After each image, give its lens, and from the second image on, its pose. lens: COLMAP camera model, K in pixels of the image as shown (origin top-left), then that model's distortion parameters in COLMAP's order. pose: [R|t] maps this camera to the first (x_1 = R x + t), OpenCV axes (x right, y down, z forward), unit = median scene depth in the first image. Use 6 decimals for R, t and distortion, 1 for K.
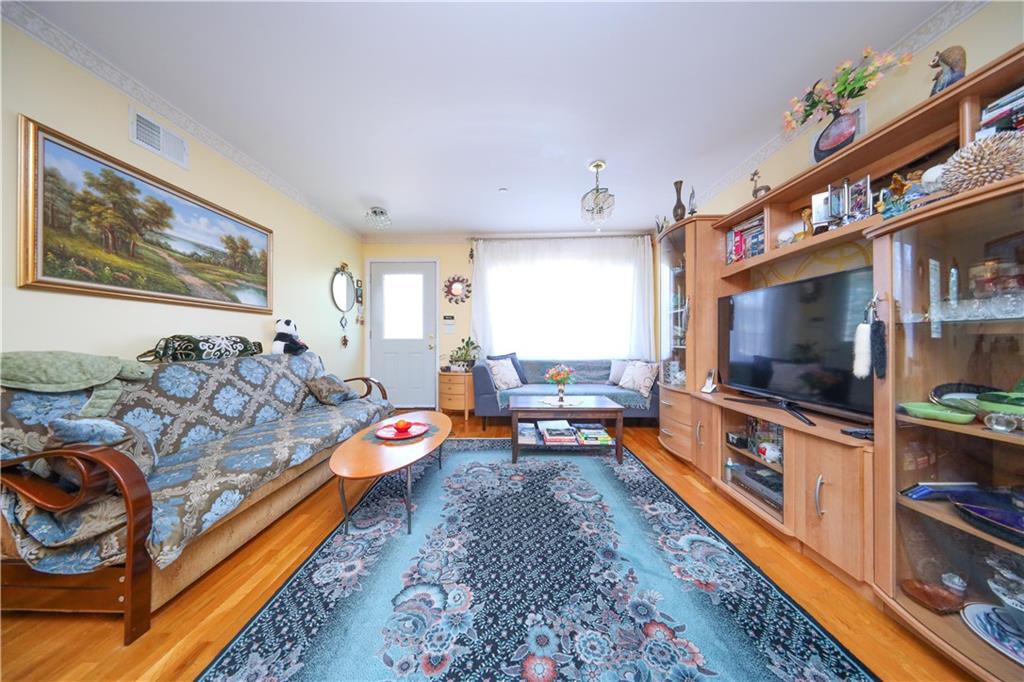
lens RADIAL K [[300.8, 0, 508.7], [0, 300.8, 340.7], [0, 0, 1]] dist [-0.000657, -0.000009]
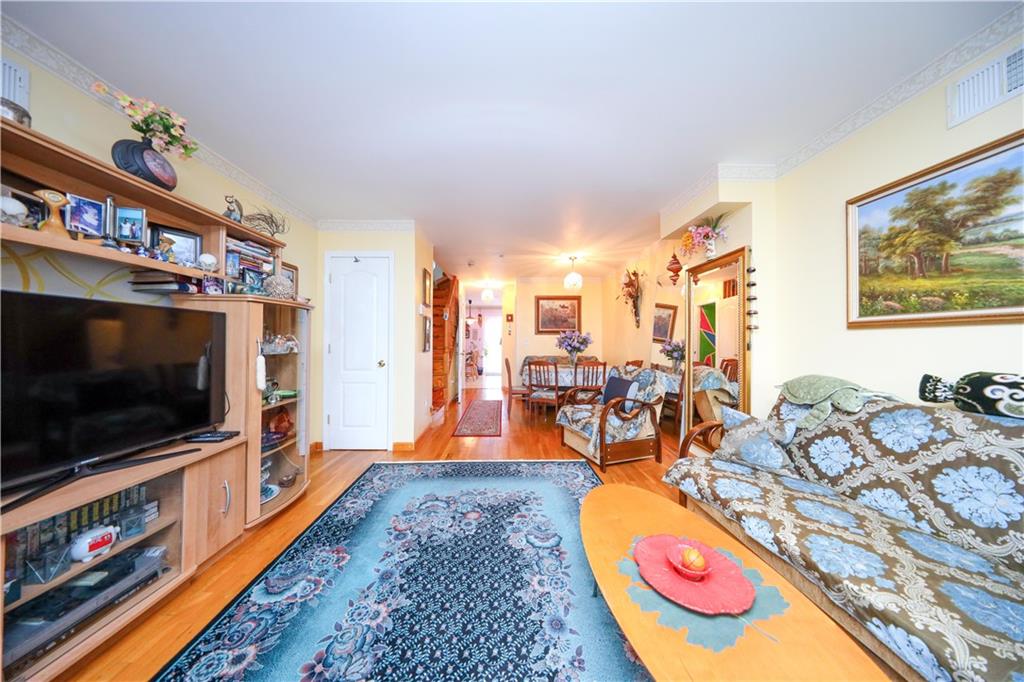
lens RADIAL K [[298.7, 0, 514.4], [0, 298.7, 340.4], [0, 0, 1]] dist [-0.000045, 0.000007]
pose [[-0.998797, -0.002671, -0.048966, -0.049451], [-0.002555, 0.999994, -0.002432, -0.091084], [0.048972, -0.002304, -0.998797, 1.743947]]
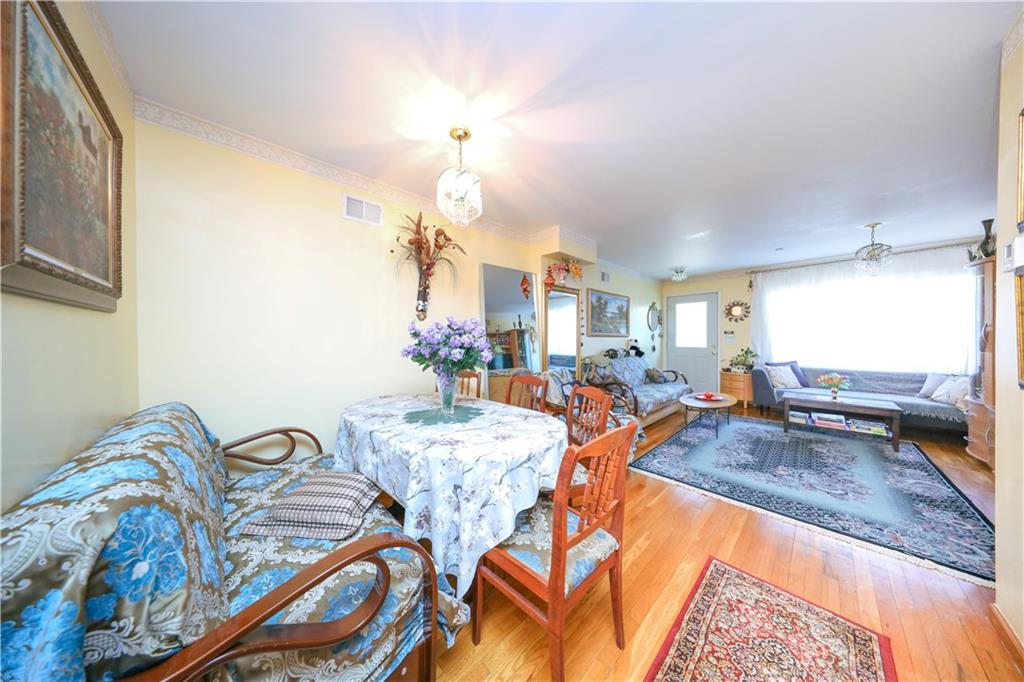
lens RADIAL K [[289.6, 0, 512.0], [0, 289.6, 341.0], [0, 0, 1]] dist [0.000335, 0.000054]
pose [[0.693148, 0.007298, -0.720758, 0.169281], [-0.001533, 0.999961, 0.008650, -0.122106], [0.720794, -0.004891, 0.693133, -1.584046]]
